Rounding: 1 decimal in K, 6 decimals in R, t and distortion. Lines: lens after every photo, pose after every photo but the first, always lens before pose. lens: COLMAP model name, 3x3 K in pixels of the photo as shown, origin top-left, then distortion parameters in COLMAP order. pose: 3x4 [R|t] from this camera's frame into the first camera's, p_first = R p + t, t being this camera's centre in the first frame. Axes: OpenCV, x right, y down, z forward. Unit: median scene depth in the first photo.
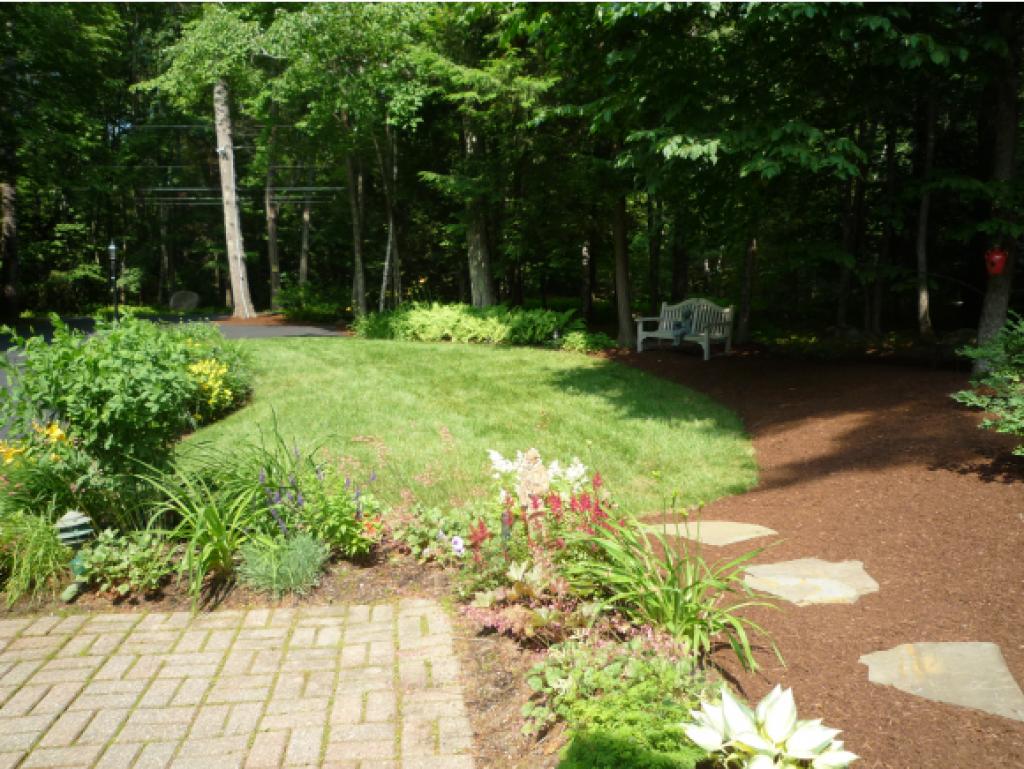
lens RADIAL K [[775.7, 0, 512.0], [0, 775.7, 384.5], [0, 0, 1]] dist [-0.026259, 0.002794]
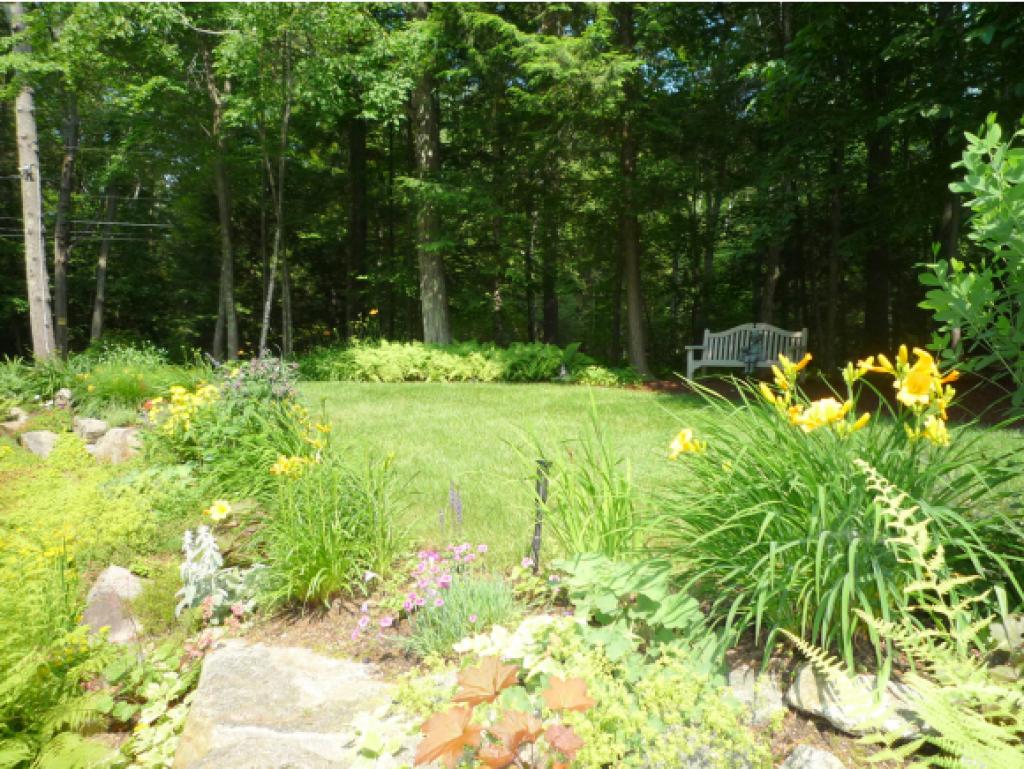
lens RADIAL K [[775.7, 0, 512.0], [0, 775.7, 384.5], [0, 0, 1]] dist [-0.026259, 0.002794]
pose [[0.953864, -0.004770, 0.300201, -0.246255], [0.033279, 0.995392, -0.089924, 0.026624], [-0.298389, 0.095766, 0.949628, 0.182044]]
